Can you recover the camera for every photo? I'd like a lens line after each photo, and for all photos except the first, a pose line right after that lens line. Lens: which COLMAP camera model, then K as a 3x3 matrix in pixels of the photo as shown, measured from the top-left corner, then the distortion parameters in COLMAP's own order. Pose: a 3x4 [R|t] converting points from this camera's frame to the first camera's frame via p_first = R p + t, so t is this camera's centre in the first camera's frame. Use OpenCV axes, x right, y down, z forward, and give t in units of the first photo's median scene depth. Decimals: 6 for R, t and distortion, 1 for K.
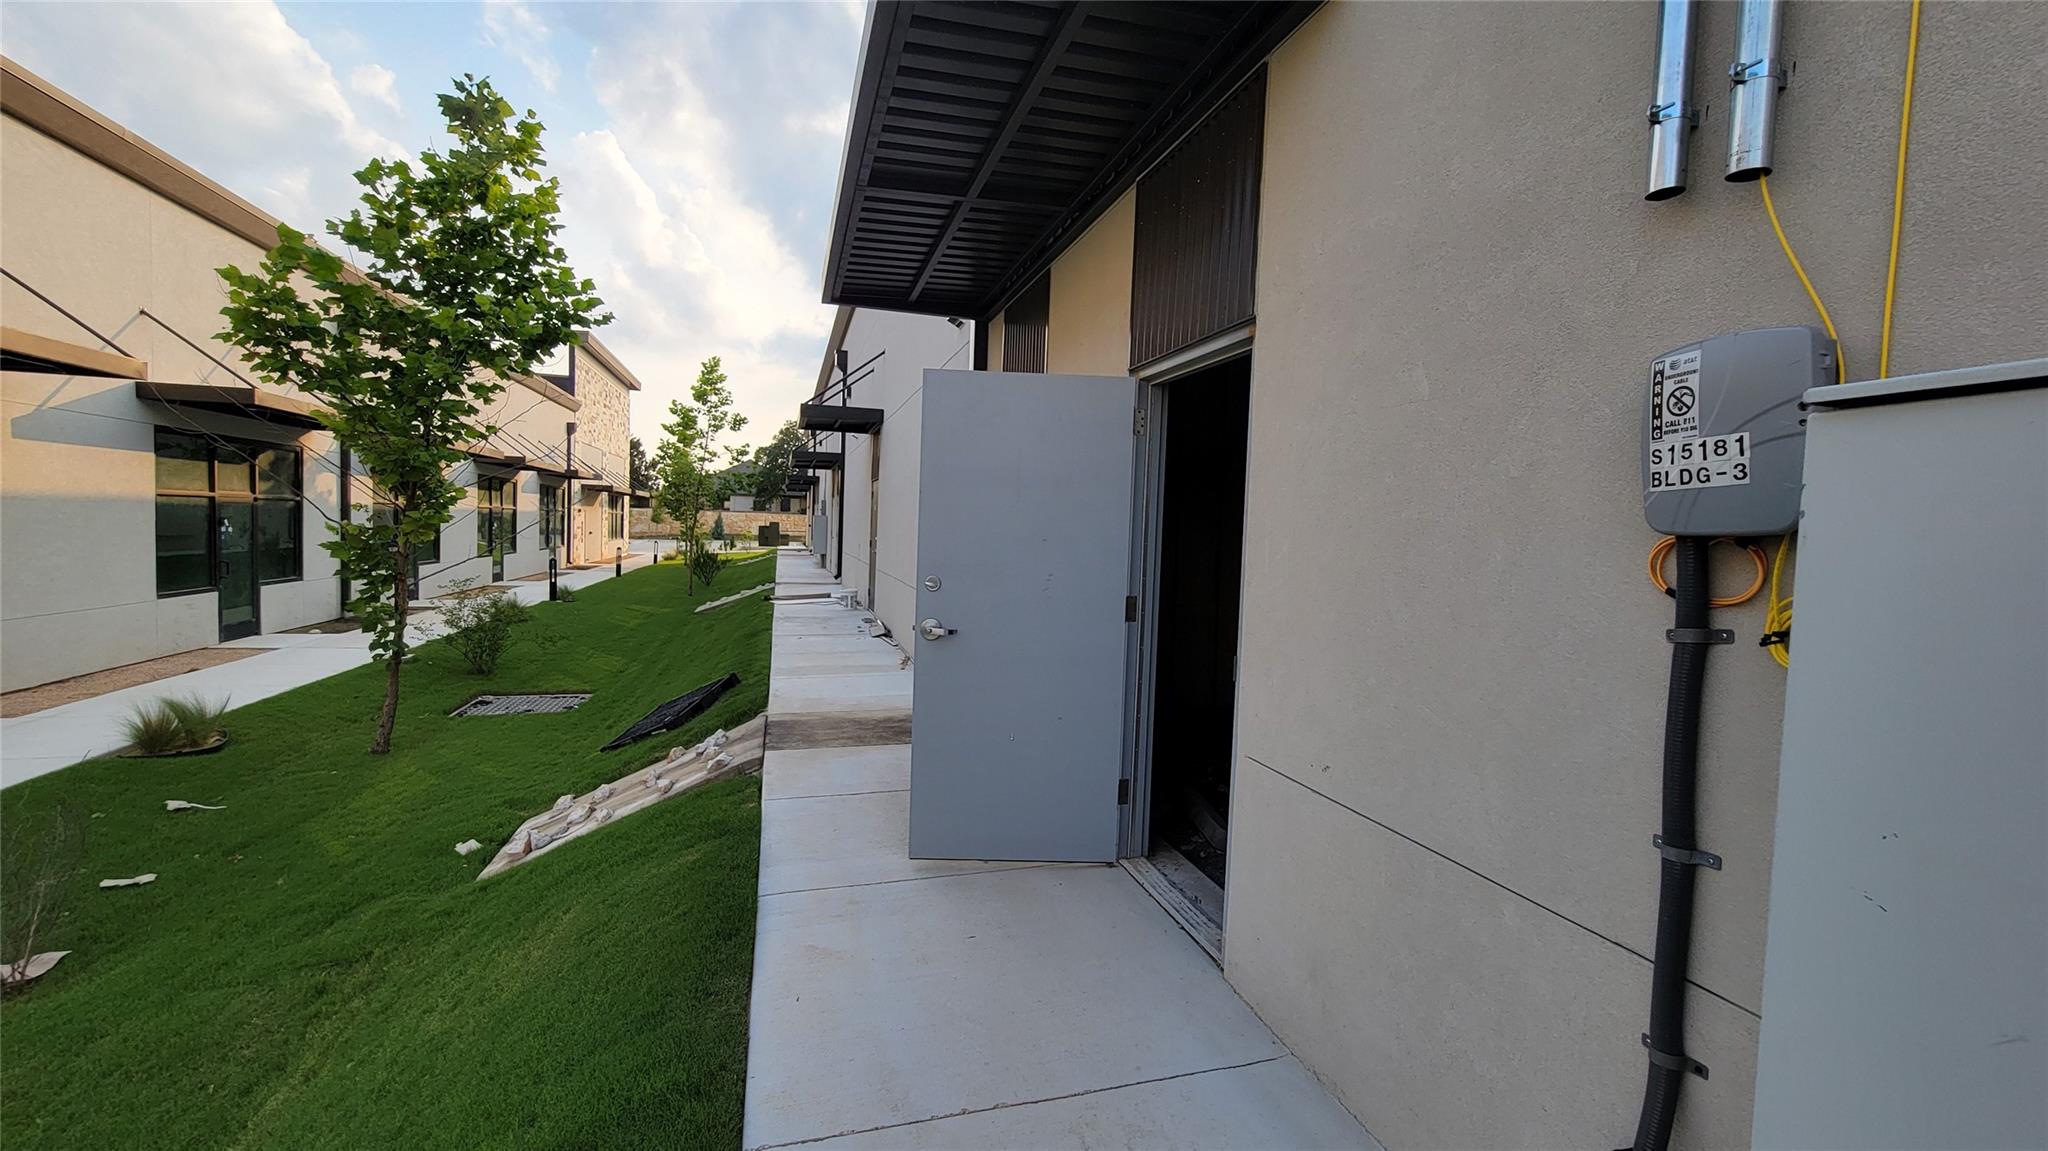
lens RADIAL K [[834.7, 0, 1022.8], [0, 834.7, 570.2], [0, 0, 1]] dist [0.000947, -0.000360]
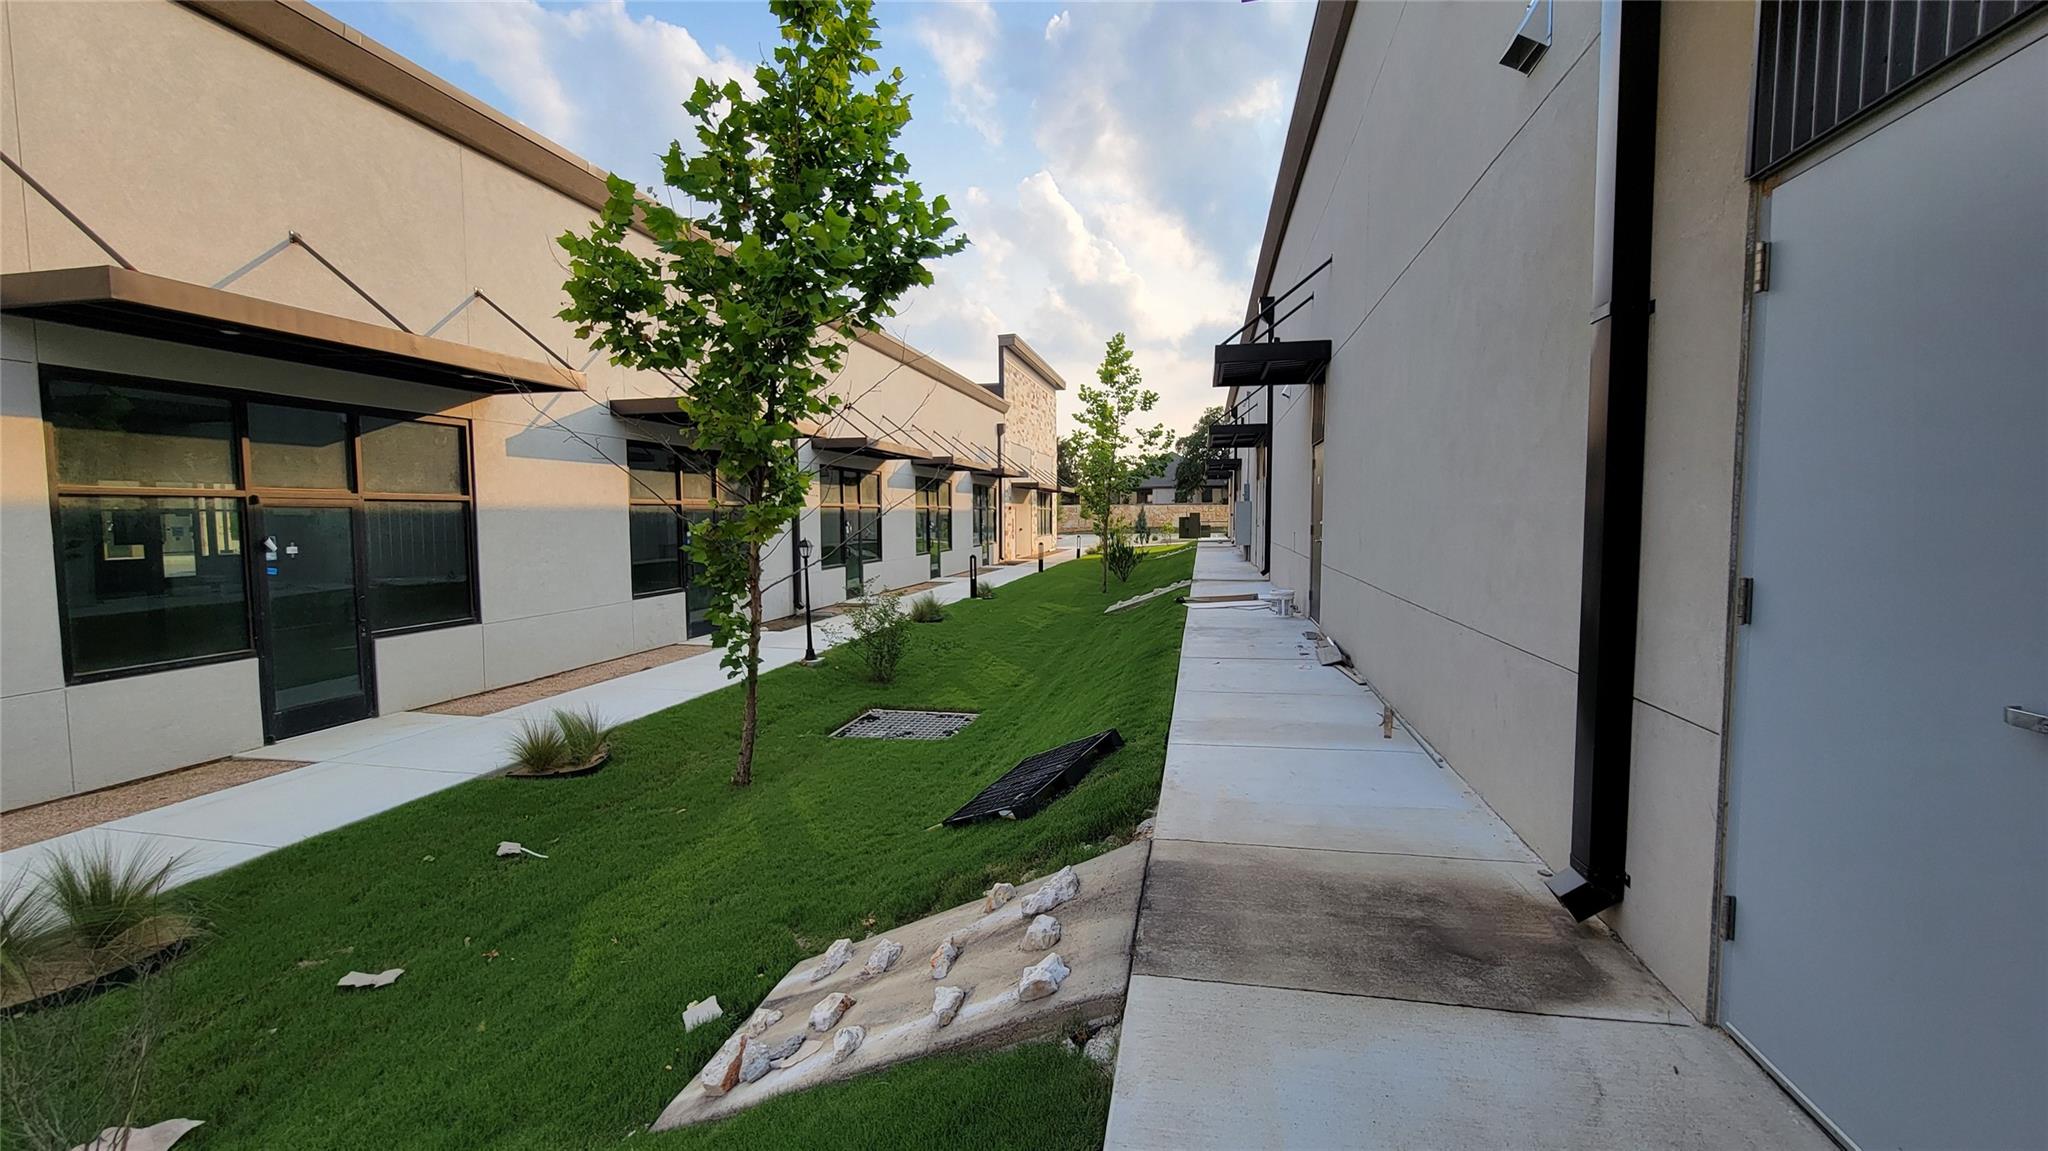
lens RADIAL K [[834.7, 0, 1022.8], [0, 834.7, 570.2], [0, 0, 1]] dist [0.000947, -0.000360]
pose [[0.879241, -0.007404, -0.476320, -0.062985], [0.012355, 0.999897, 0.007263, -0.005101], [0.476218, -0.012271, 0.879242, 0.254885]]
